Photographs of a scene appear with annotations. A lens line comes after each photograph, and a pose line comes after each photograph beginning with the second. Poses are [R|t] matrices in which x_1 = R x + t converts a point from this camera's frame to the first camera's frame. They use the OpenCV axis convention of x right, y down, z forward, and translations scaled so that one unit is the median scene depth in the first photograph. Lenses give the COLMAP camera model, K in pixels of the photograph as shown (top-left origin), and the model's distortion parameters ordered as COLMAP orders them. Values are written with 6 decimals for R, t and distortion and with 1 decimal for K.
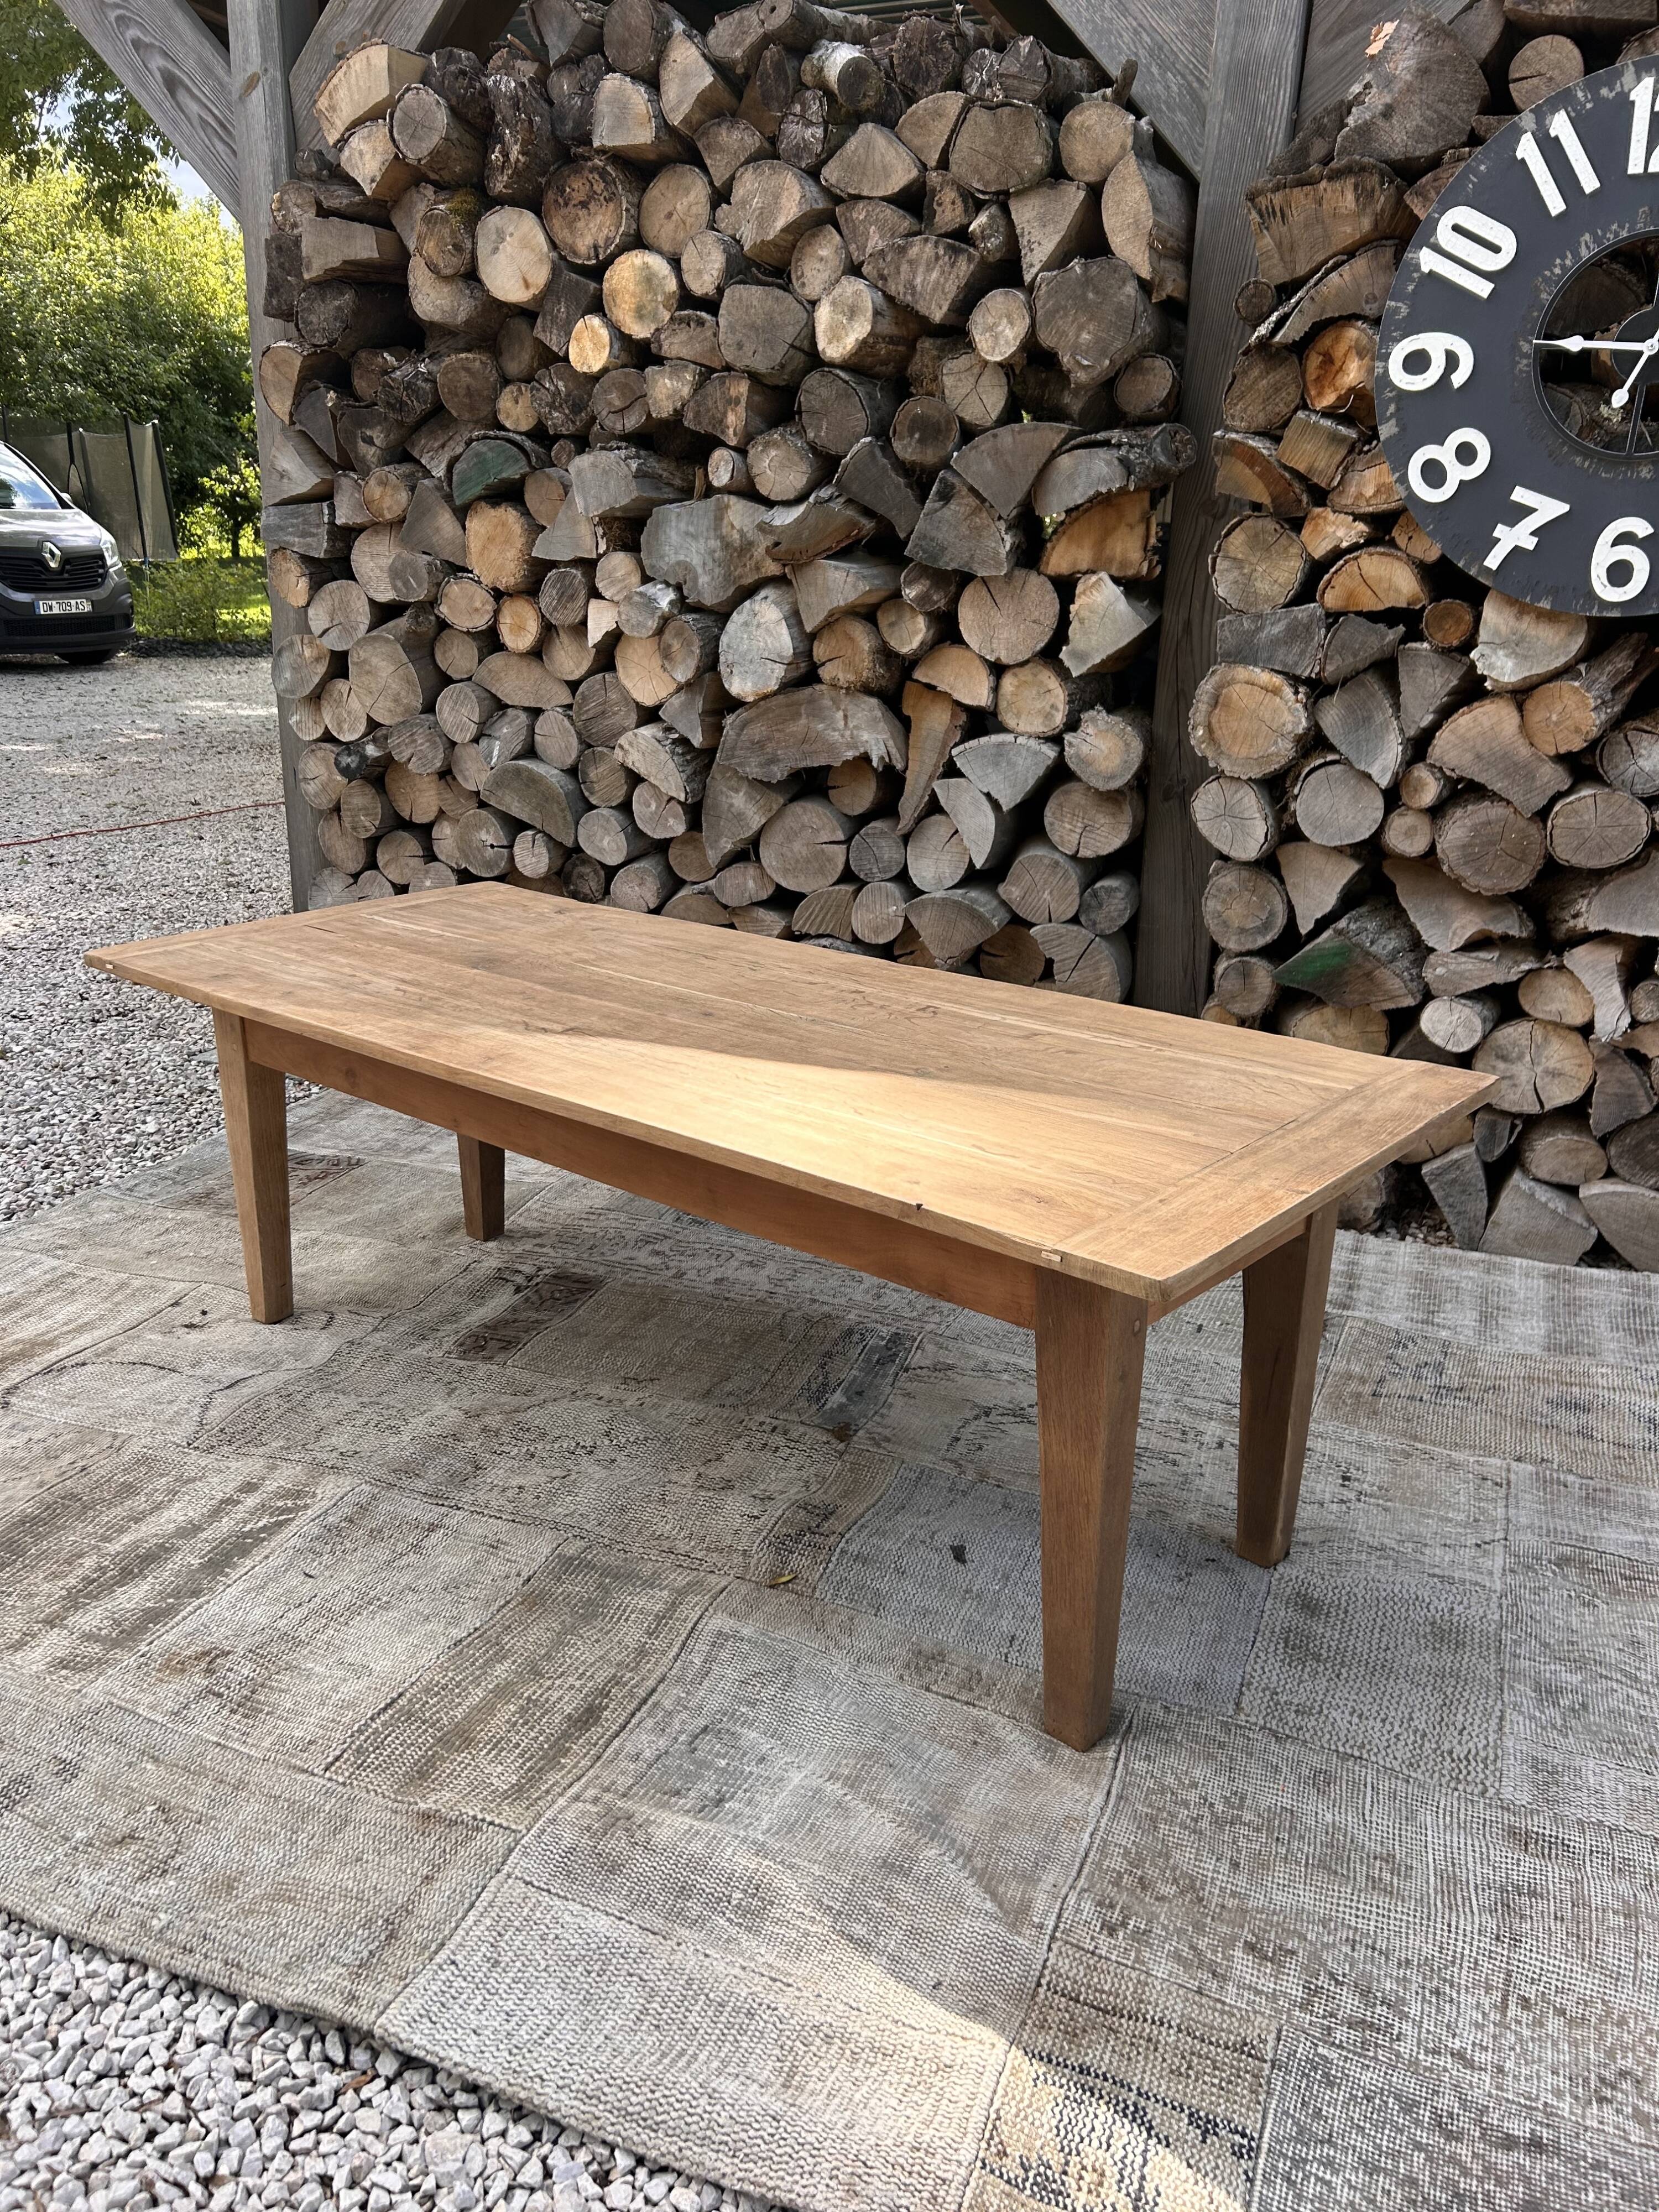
lens RADIAL K [[1672.9, 0, 808.5], [0, 1672.9, 1090.2], [0, 0, 1]] dist [0.029496, -0.031577]
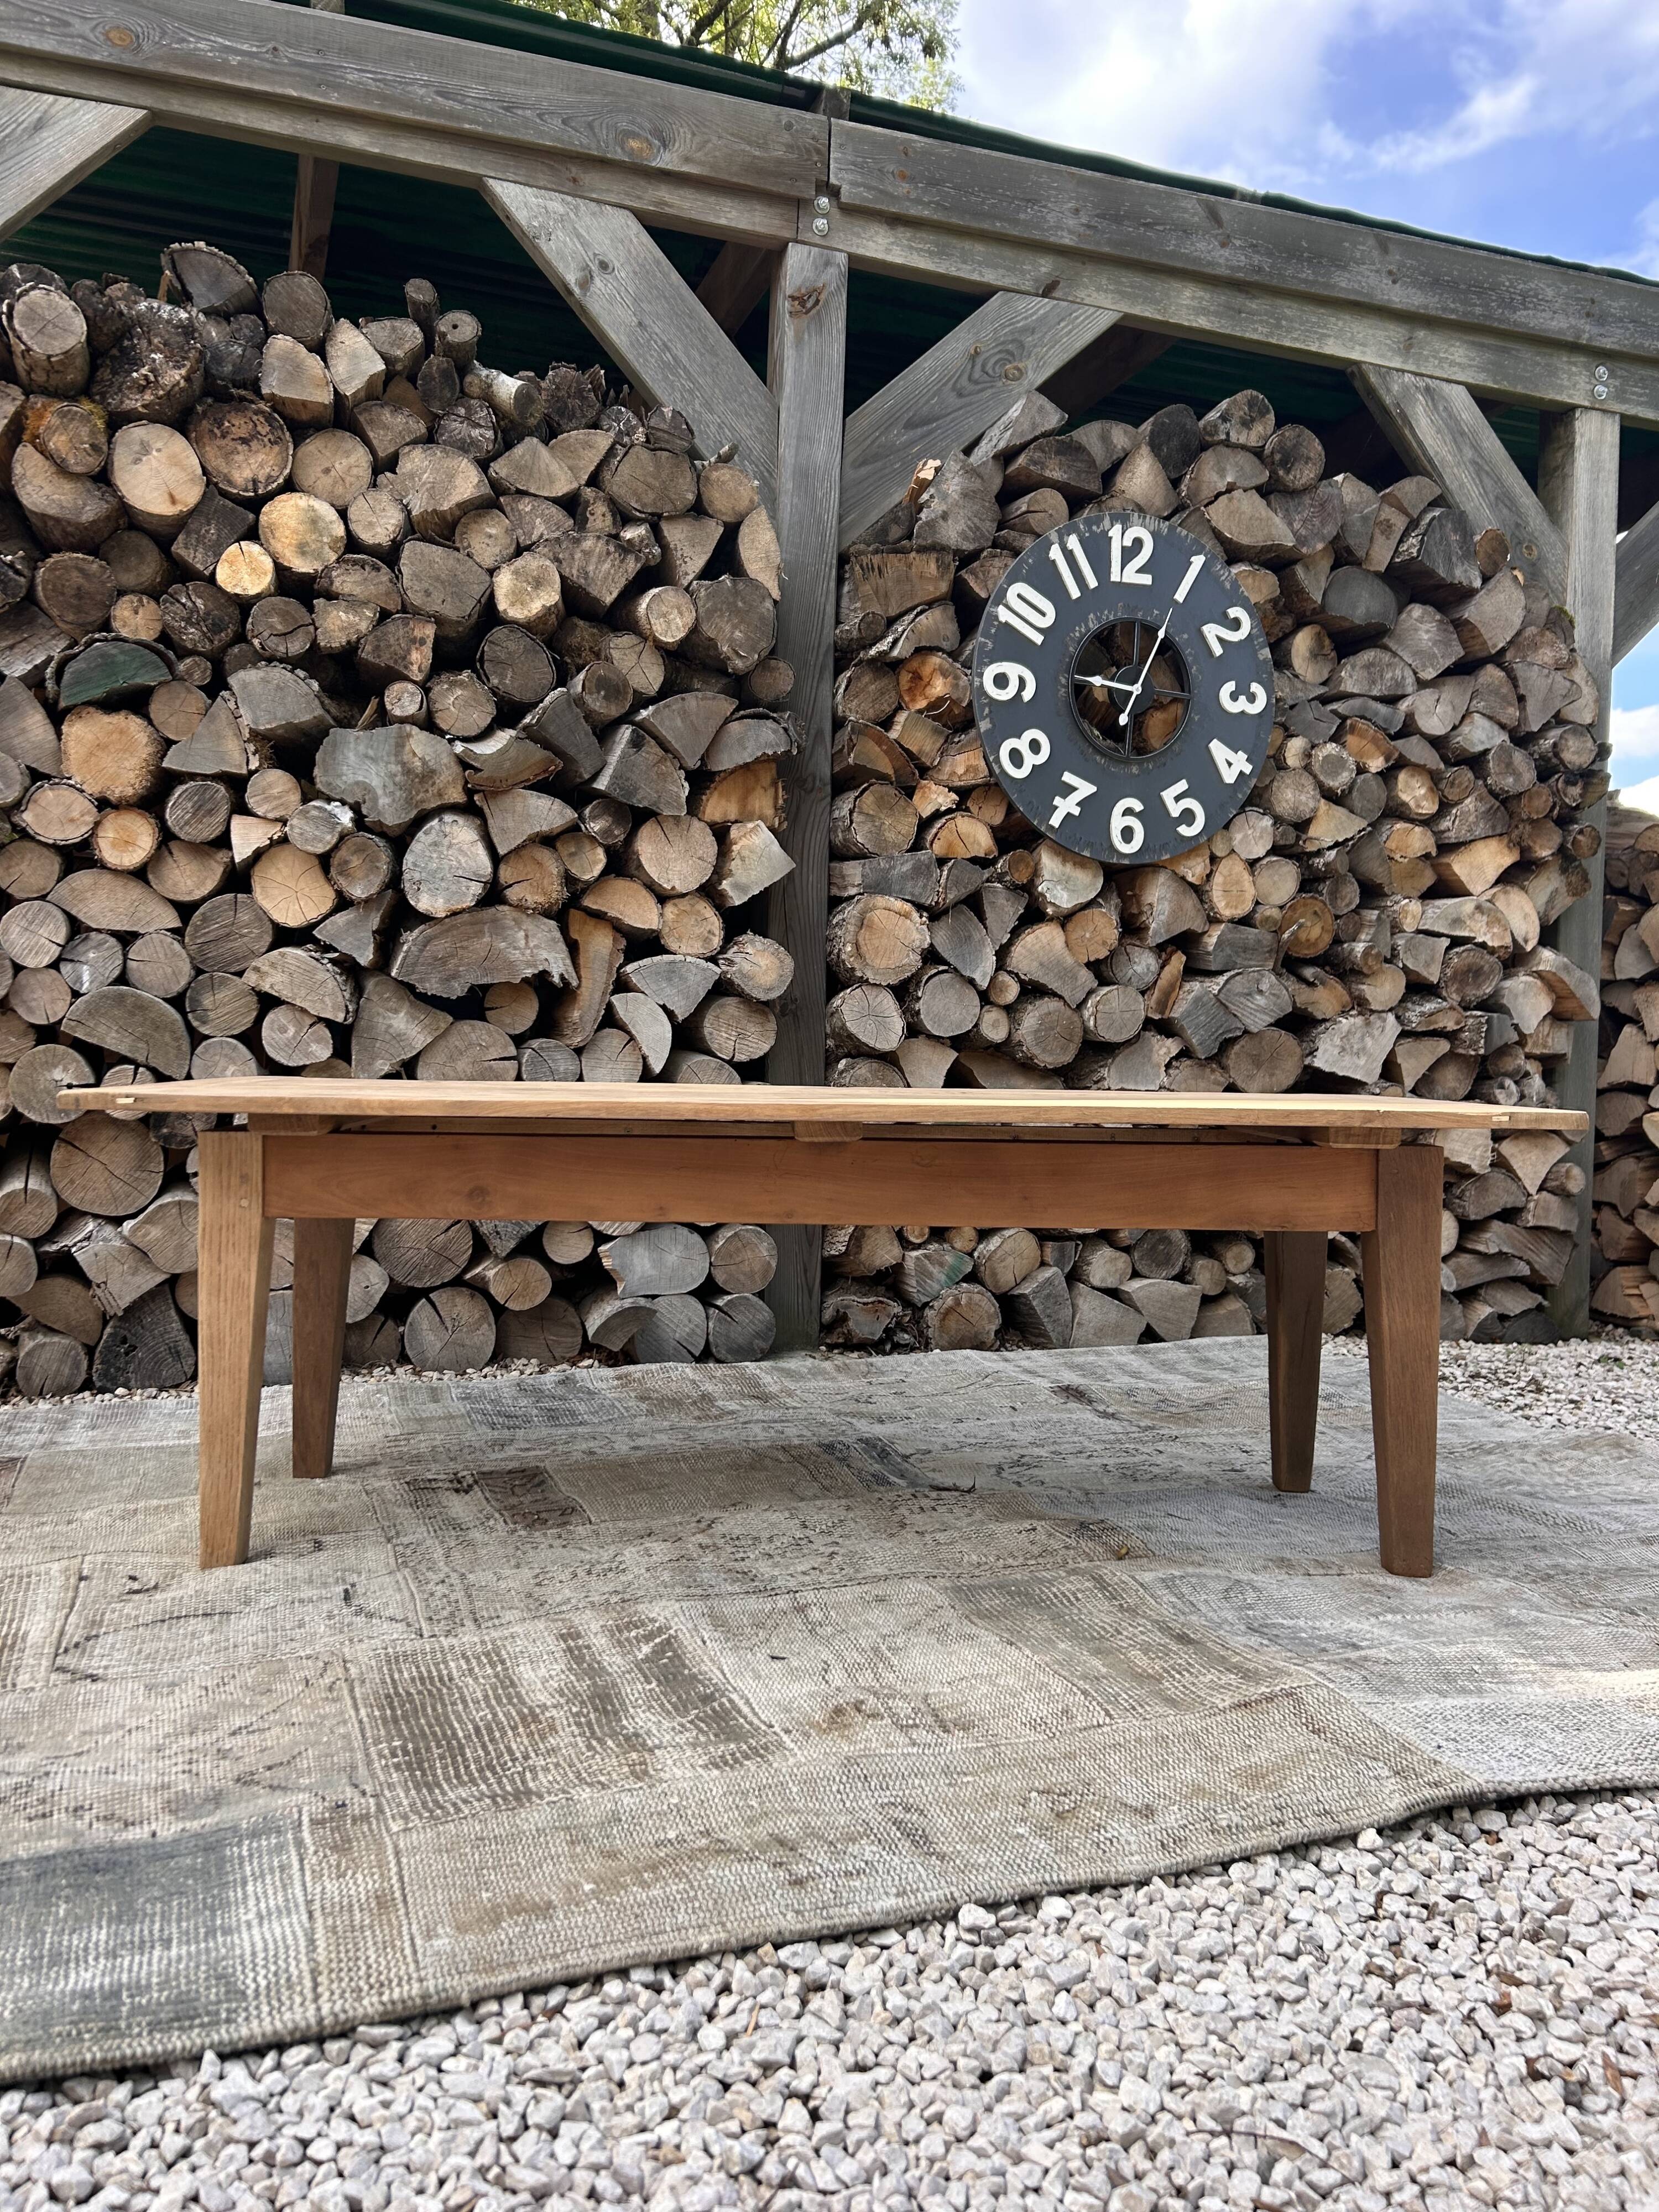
lens RADIAL K [[1671.9, 0, 812.8], [0, 1671.9, 1081.8], [0, 0, 1]] dist [0.033896, -0.034185]
pose [[0.736411, -0.004548, 0.676519, -0.598715], [0.190765, 0.960797, -0.201194, 0.118452], [-0.649083, 0.277217, 0.708408, 0.178027]]
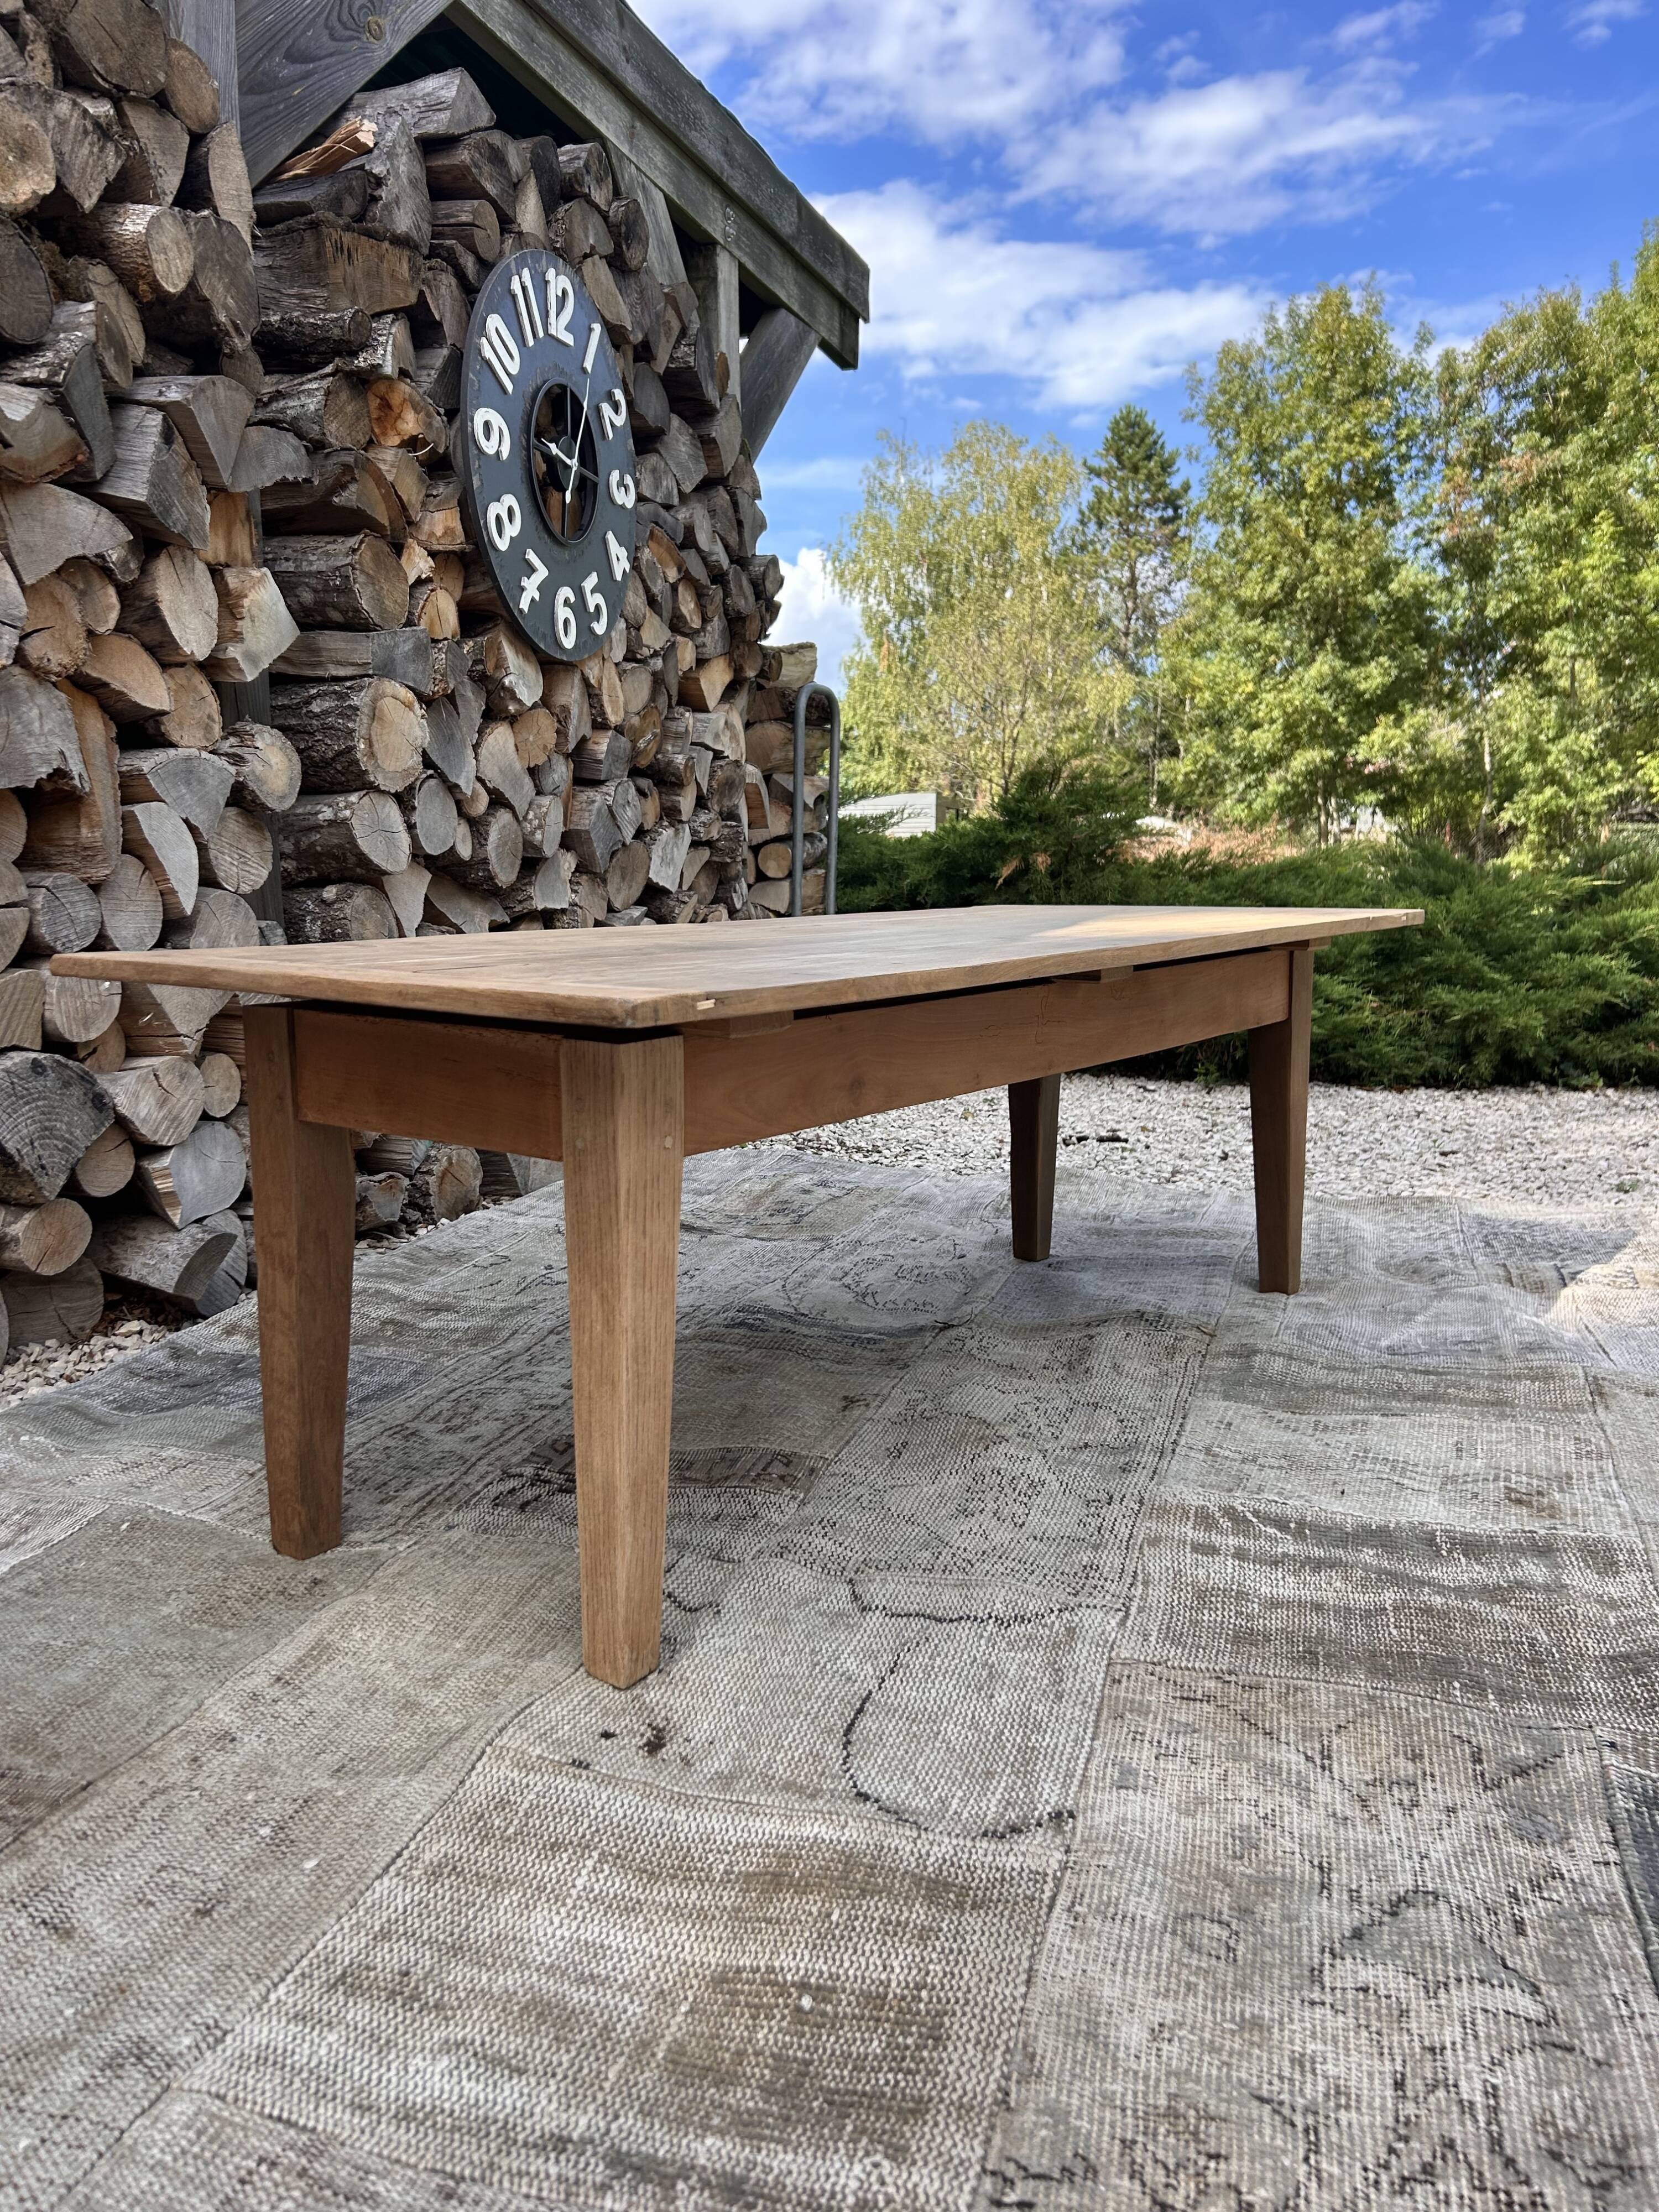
lens RADIAL K [[1666.4, 0, 818.6], [0, 1666.4, 1082.6], [0, 0, 1]] dist [0.034630, -0.034631]
pose [[-0.081645, -0.140806, 0.986665, -0.763376], [0.305648, 0.938731, 0.159257, -0.100568], [-0.948638, 0.314575, -0.033606, 0.826157]]
